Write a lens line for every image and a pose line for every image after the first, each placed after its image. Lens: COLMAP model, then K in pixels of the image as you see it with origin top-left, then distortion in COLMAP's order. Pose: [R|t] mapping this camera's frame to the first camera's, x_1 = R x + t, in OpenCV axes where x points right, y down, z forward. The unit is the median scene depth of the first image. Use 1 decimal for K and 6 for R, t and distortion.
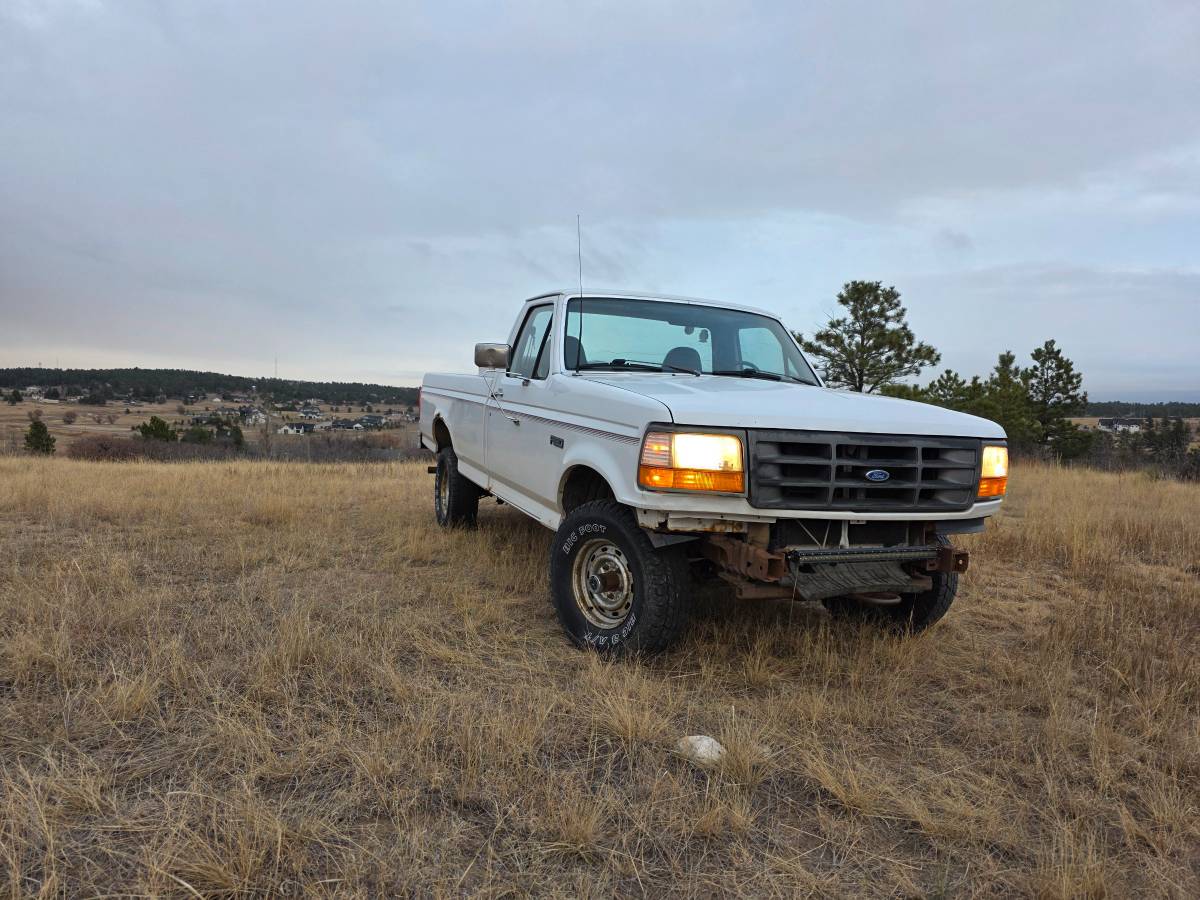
lens RADIAL K [[805.5, 0, 600.0], [0, 805.5, 464.5], [0, 0, 1]] dist [0.055945, -0.052354]
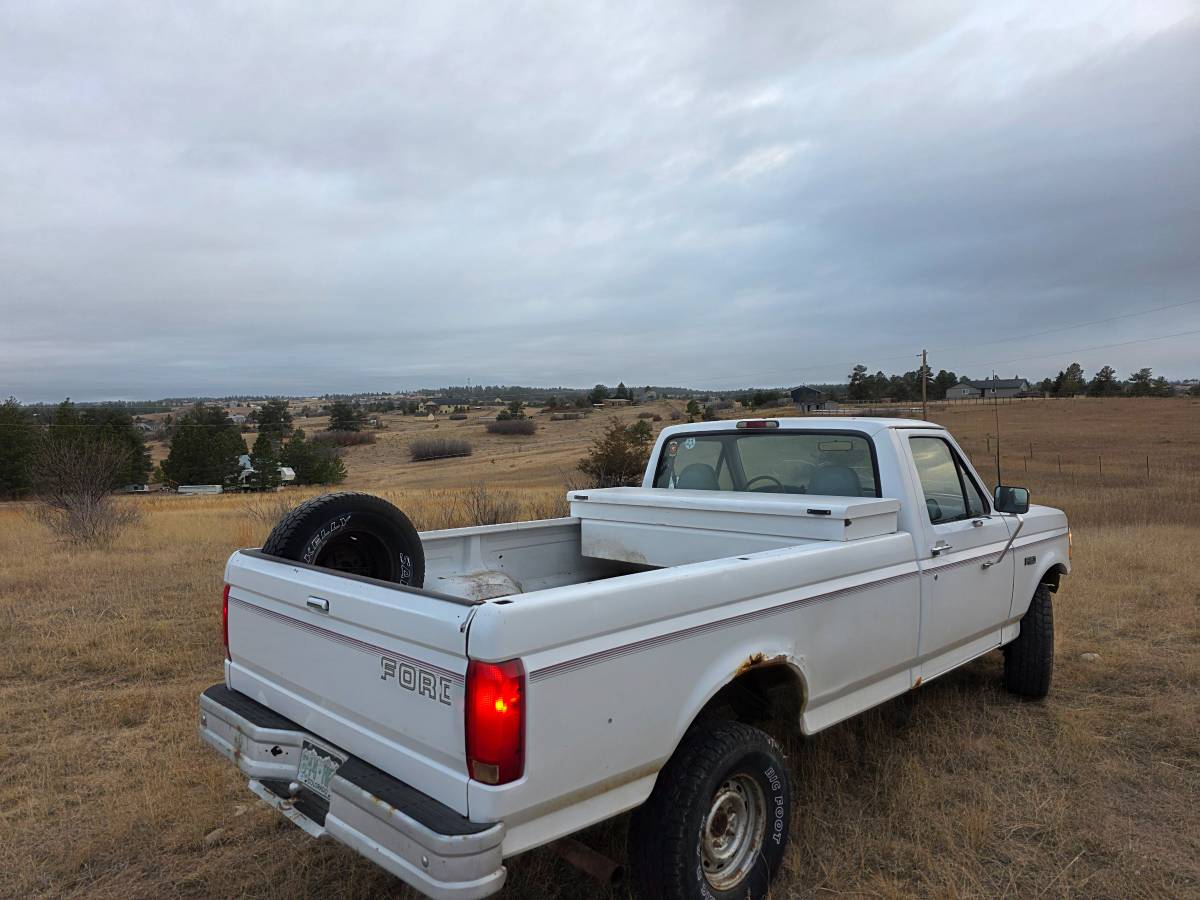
lens RADIAL K [[805.5, 0, 600.0], [0, 805.5, 464.5], [0, 0, 1]] dist [0.055945, -0.052354]
pose [[-0.378124, -0.089326, 0.921435, -0.916834], [0.074552, 0.989163, 0.126485, -0.371662], [-0.922748, 0.116522, -0.367366, 2.015537]]
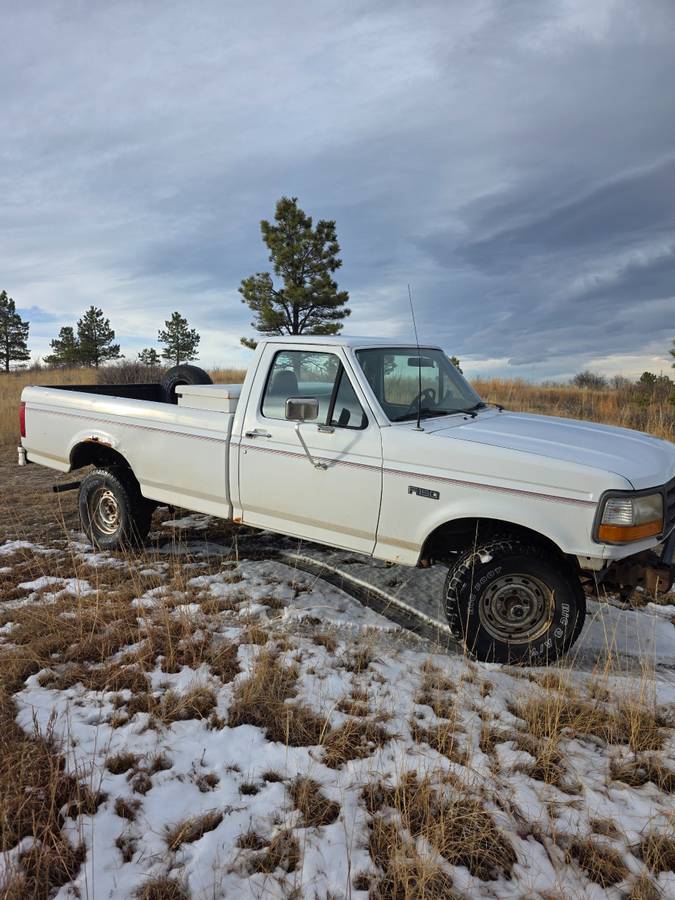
lens RADIAL K [[603.2, 0, 334.0], [0, 603.2, 452.9], [0, 0, 1]] dist [0.061541, -0.064796]
pose [[0.820075, -0.124130, 0.558631, -0.621904], [0.064110, 0.989974, 0.125861, -0.197682], [-0.568653, -0.067402, 0.819811, 0.373856]]
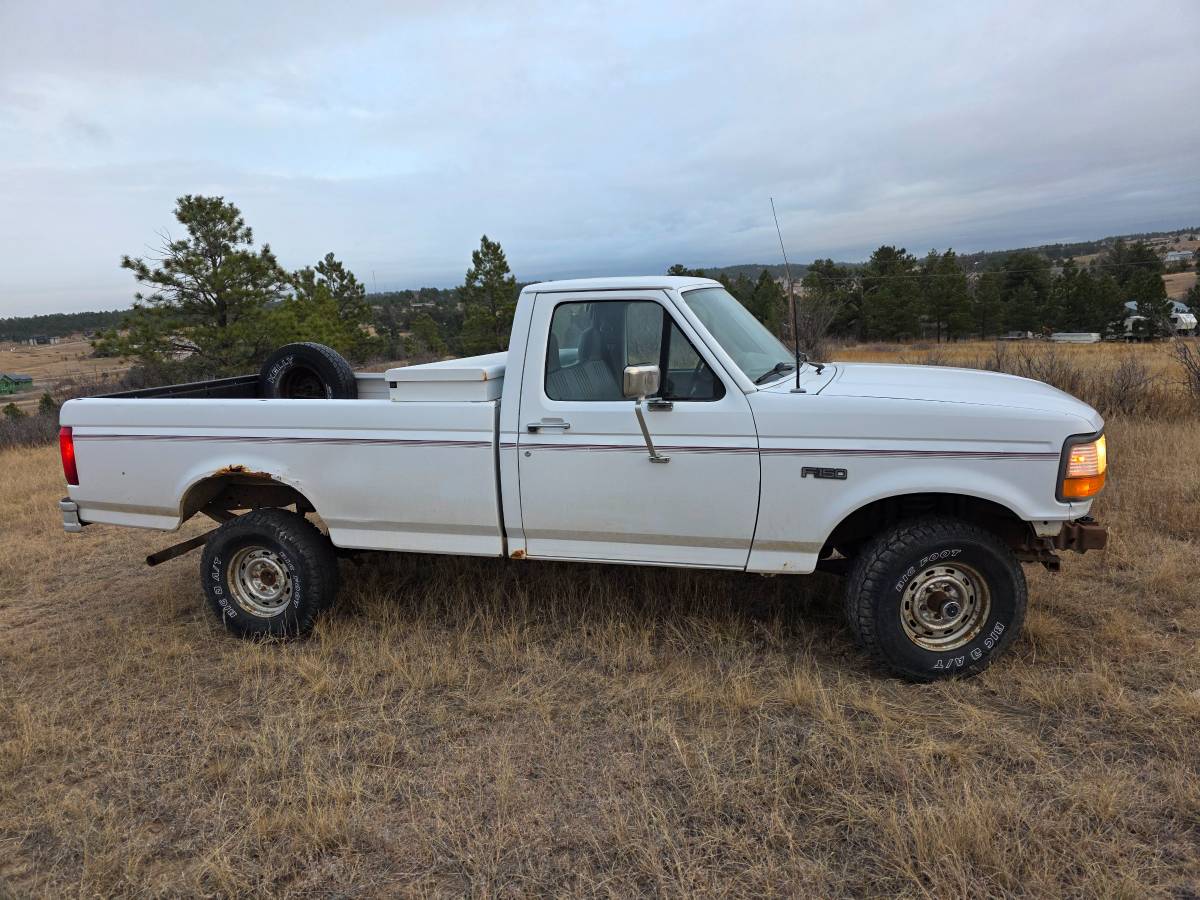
lens RADIAL K [[804.3, 0, 602.9], [0, 804.3, 457.4], [0, 0, 1]] dist [0.061541, -0.064796]
pose [[0.591975, -0.230317, 0.772347, -0.844415], [0.147645, 0.973072, 0.177010, -0.229535], [-0.792317, 0.009248, 0.610039, 0.657216]]
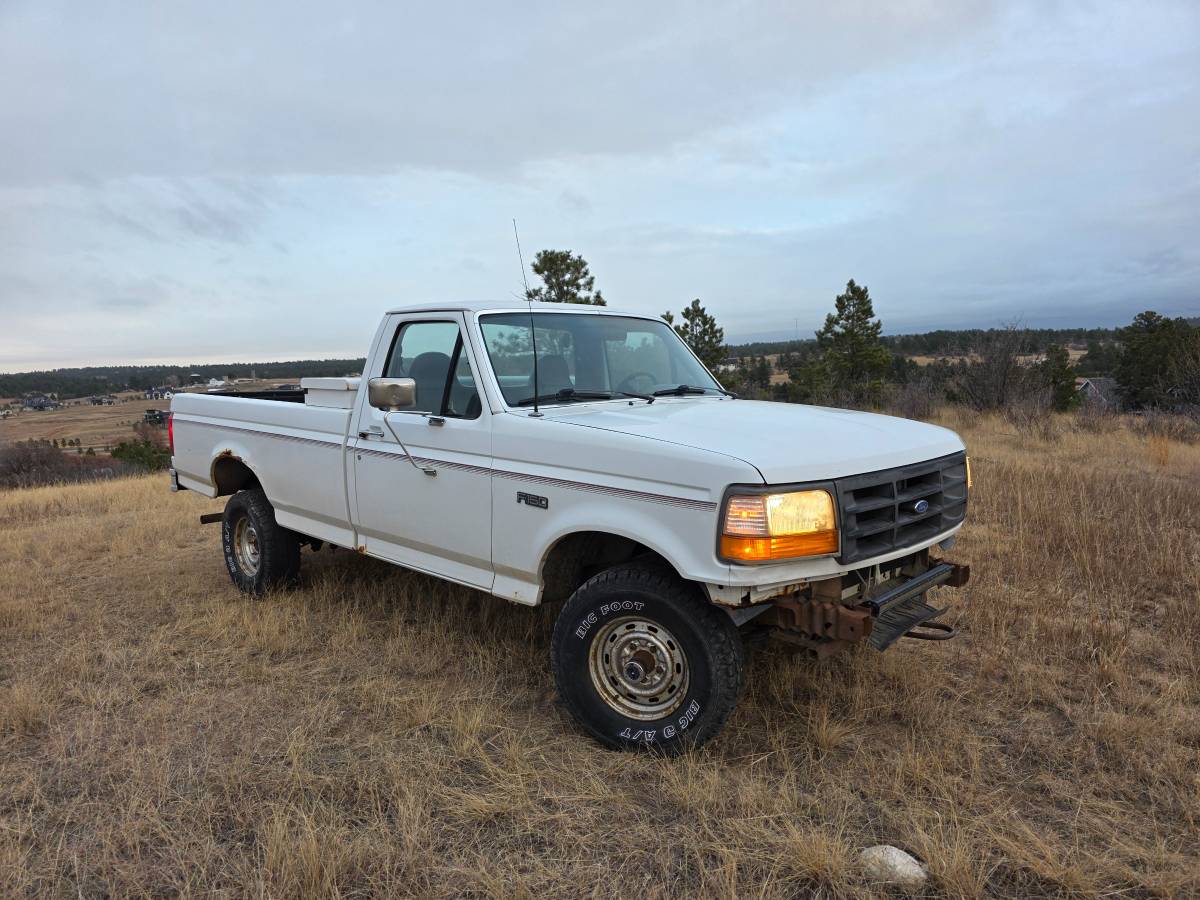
lens RADIAL K [[804.3, 0, 602.9], [0, 804.3, 457.4], [0, 0, 1]] dist [0.061541, -0.064796]
pose [[0.908135, -0.113989, 0.402861, -0.309842], [0.098442, 0.993382, 0.059167, -0.112240], [-0.406940, -0.014073, 0.913347, 0.222037]]
